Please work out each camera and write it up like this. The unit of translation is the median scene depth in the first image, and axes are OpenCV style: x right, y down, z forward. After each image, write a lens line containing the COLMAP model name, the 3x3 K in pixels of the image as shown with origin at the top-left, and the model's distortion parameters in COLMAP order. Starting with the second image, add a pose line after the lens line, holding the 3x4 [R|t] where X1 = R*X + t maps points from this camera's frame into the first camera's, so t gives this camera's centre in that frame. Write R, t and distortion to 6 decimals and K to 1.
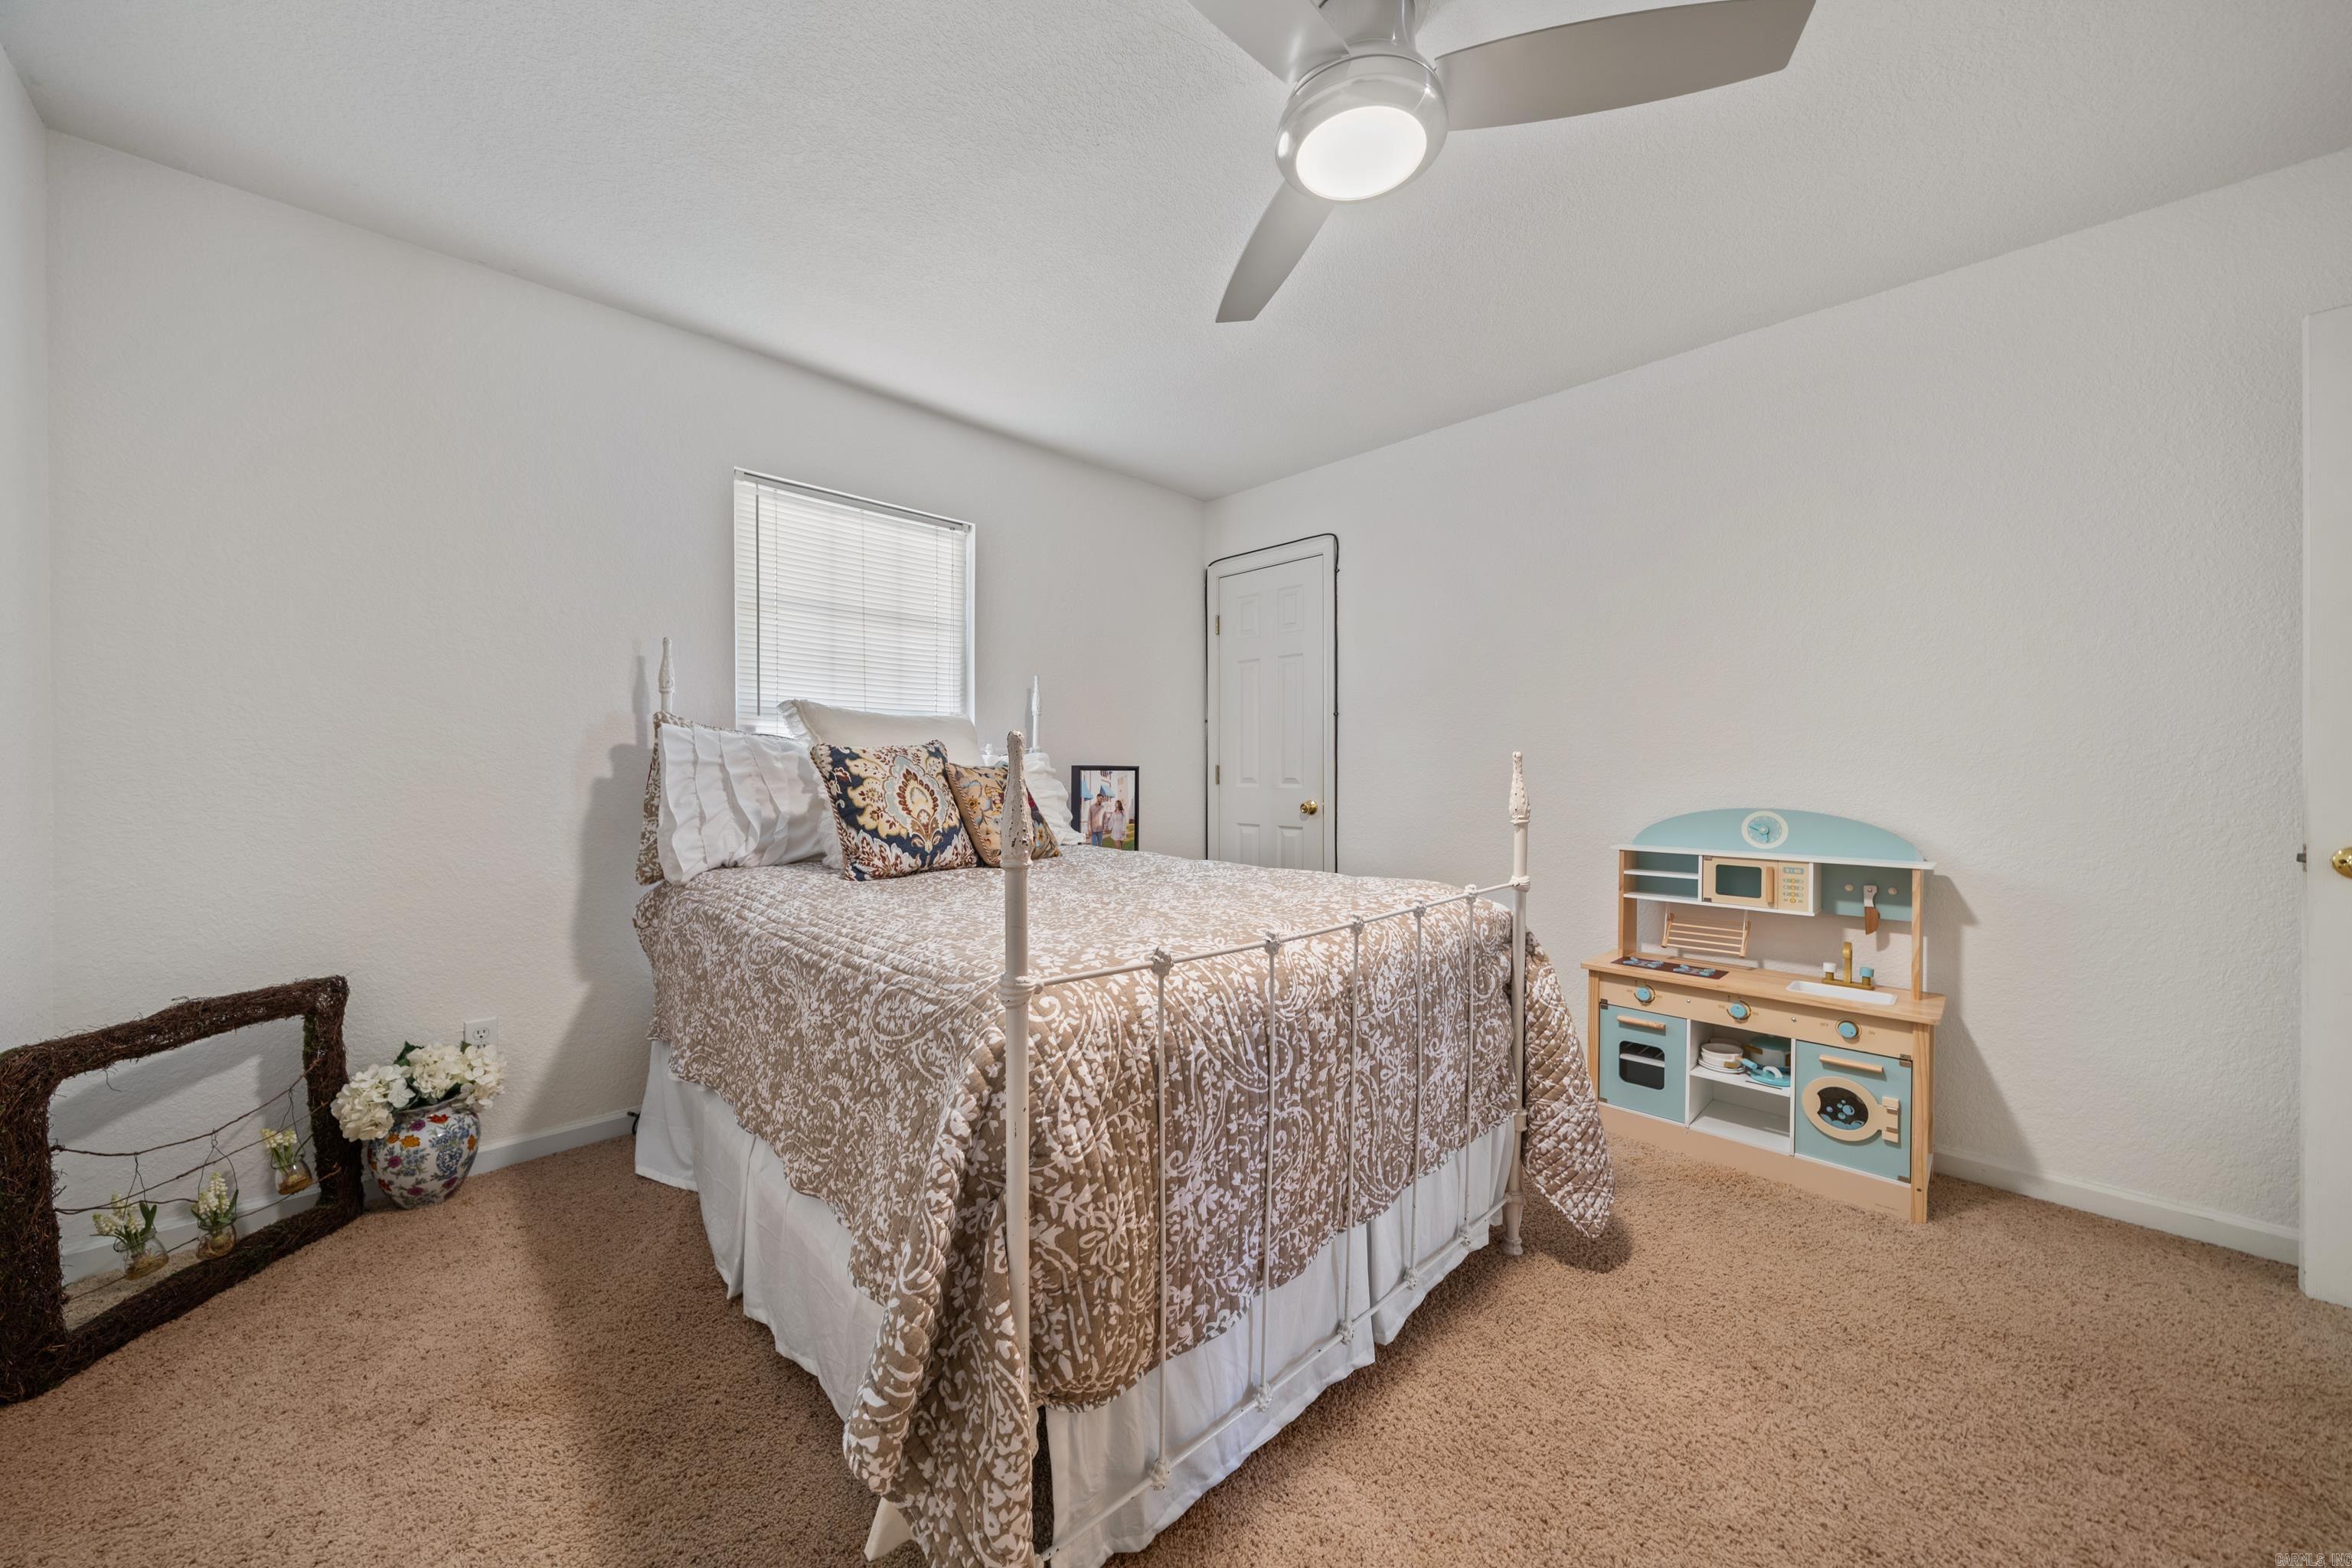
lens RADIAL K [[804.5, 0, 1178.7], [0, 804.5, 779.5], [0, 0, 1]] dist [-0.002012, -0.000014]
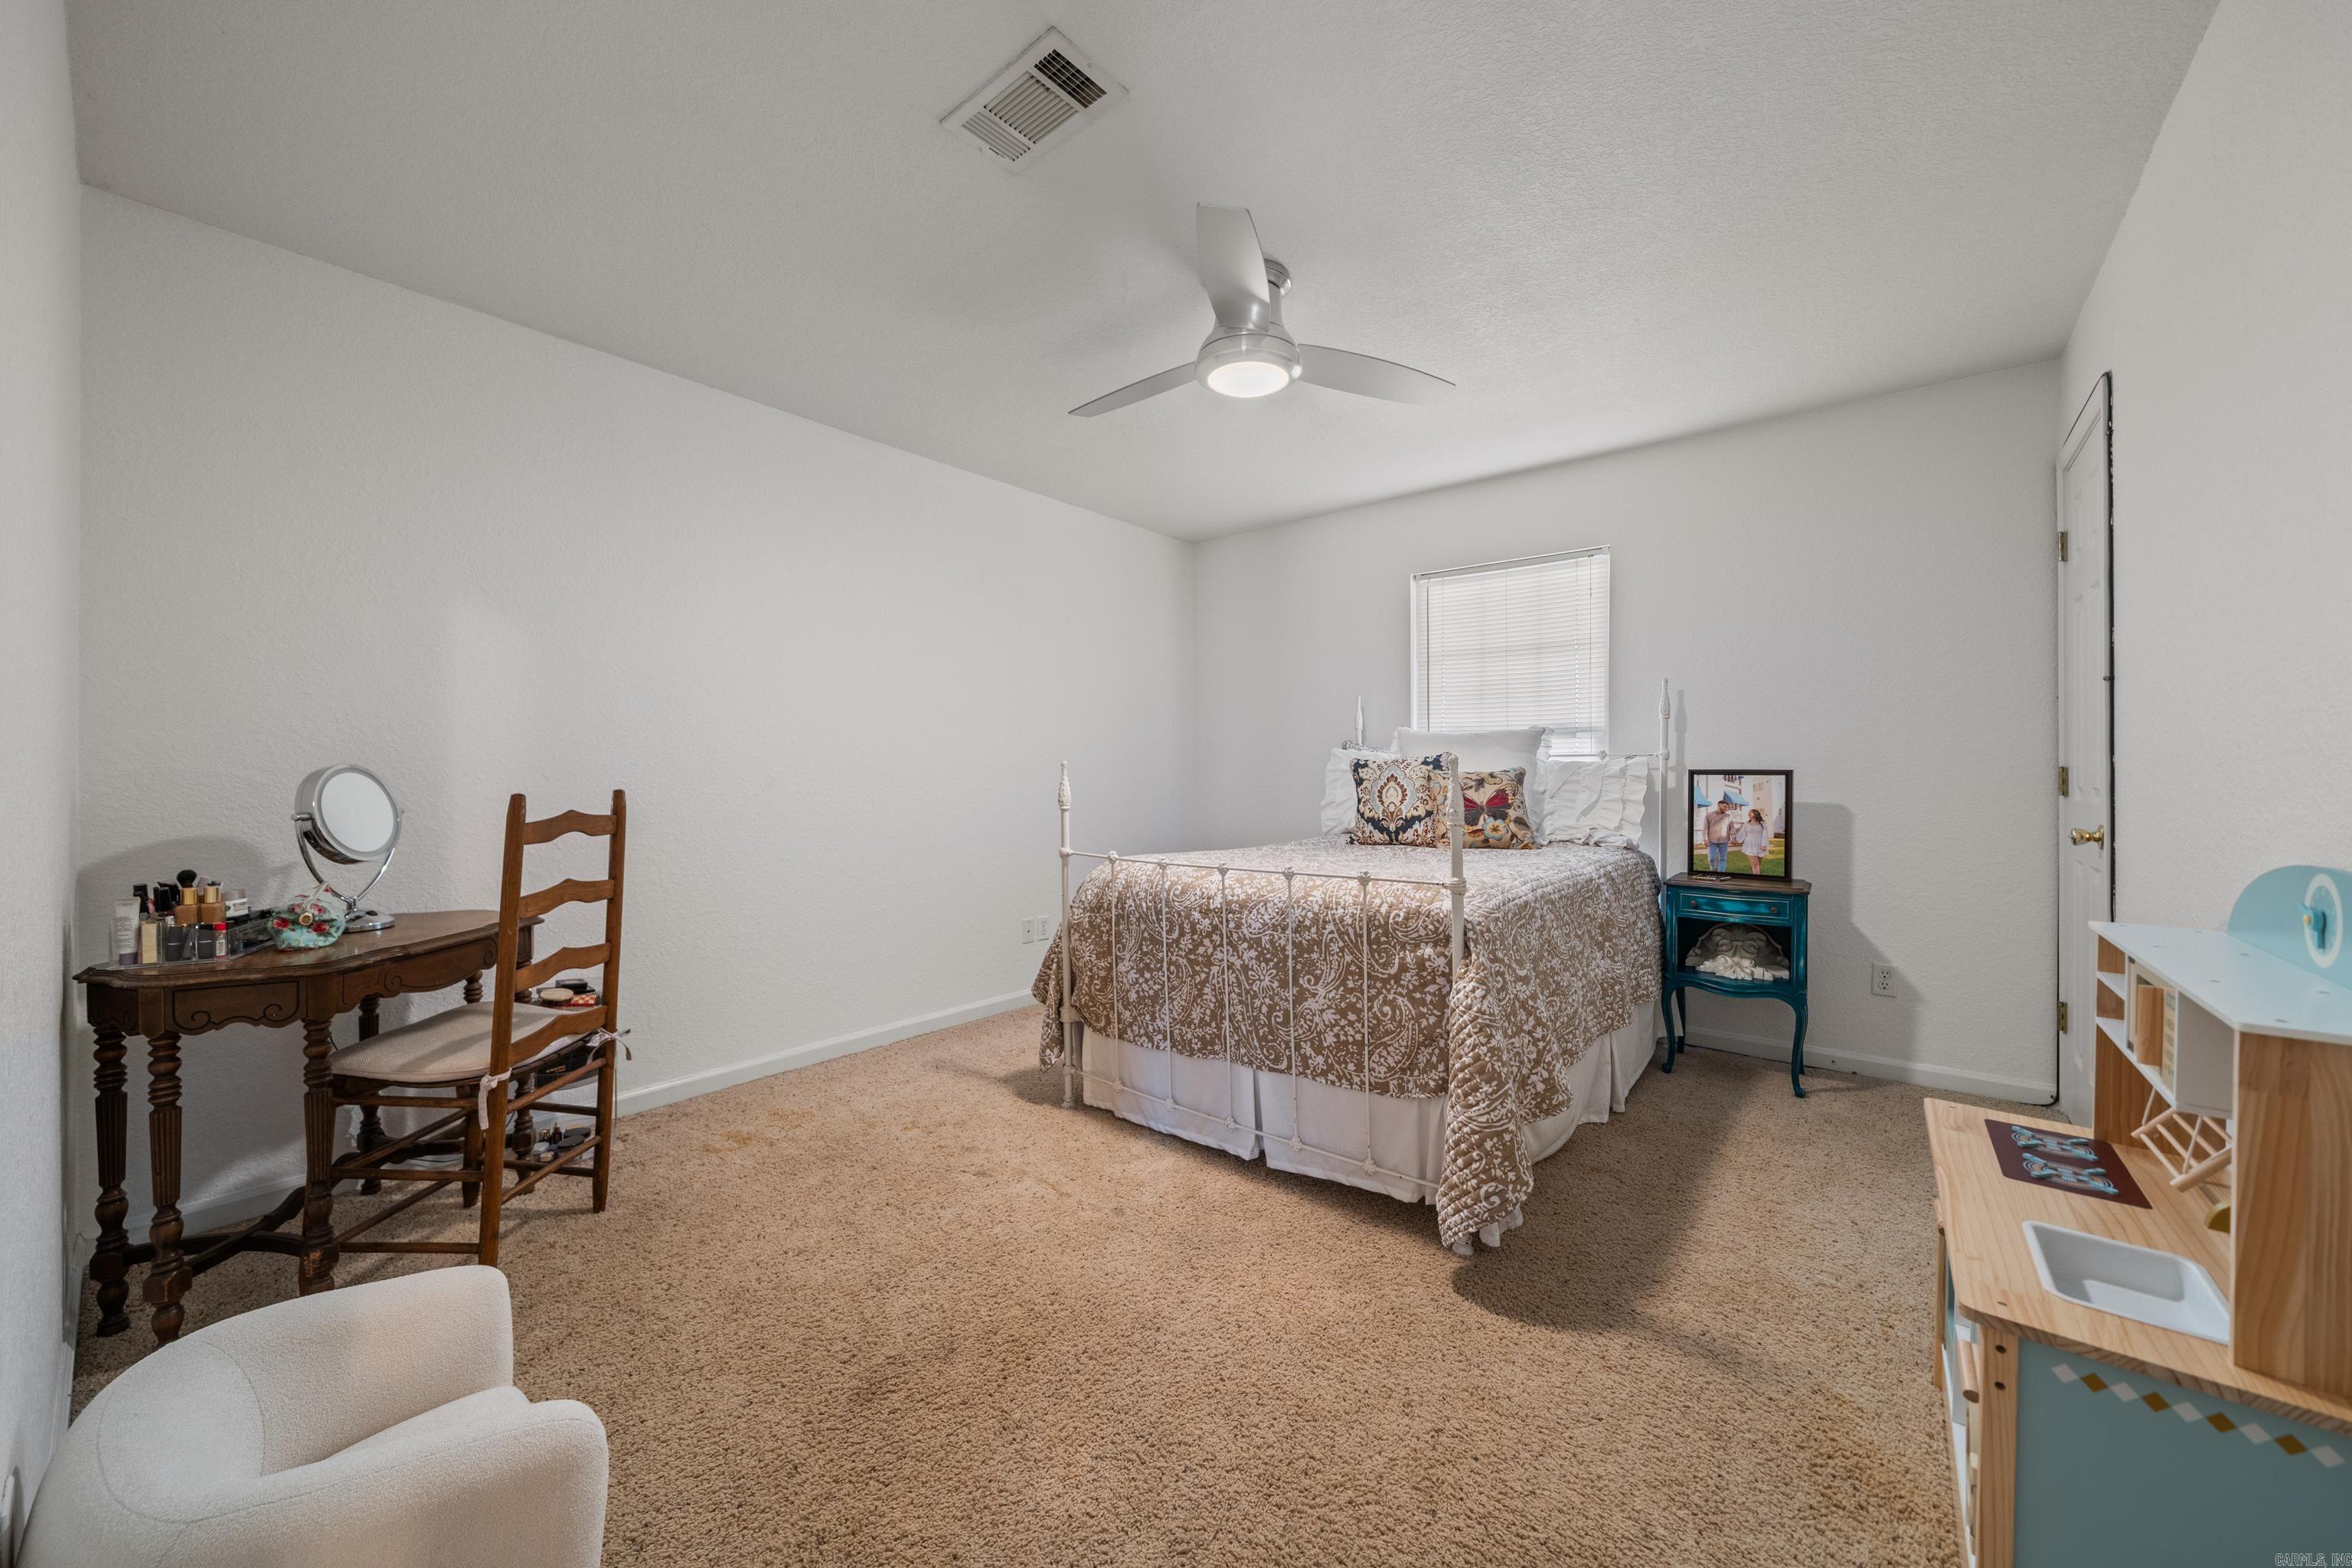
lens RADIAL K [[866.5, 0, 1175.2], [0, 866.5, 776.7], [0, 0, 1]] dist [0.003317, 0.000211]
pose [[0.138053, 0.002876, -0.990421, 1.174779], [-0.011531, 0.999933, 0.001296, -0.005311], [0.990358, 0.011242, 0.138077, 0.396202]]
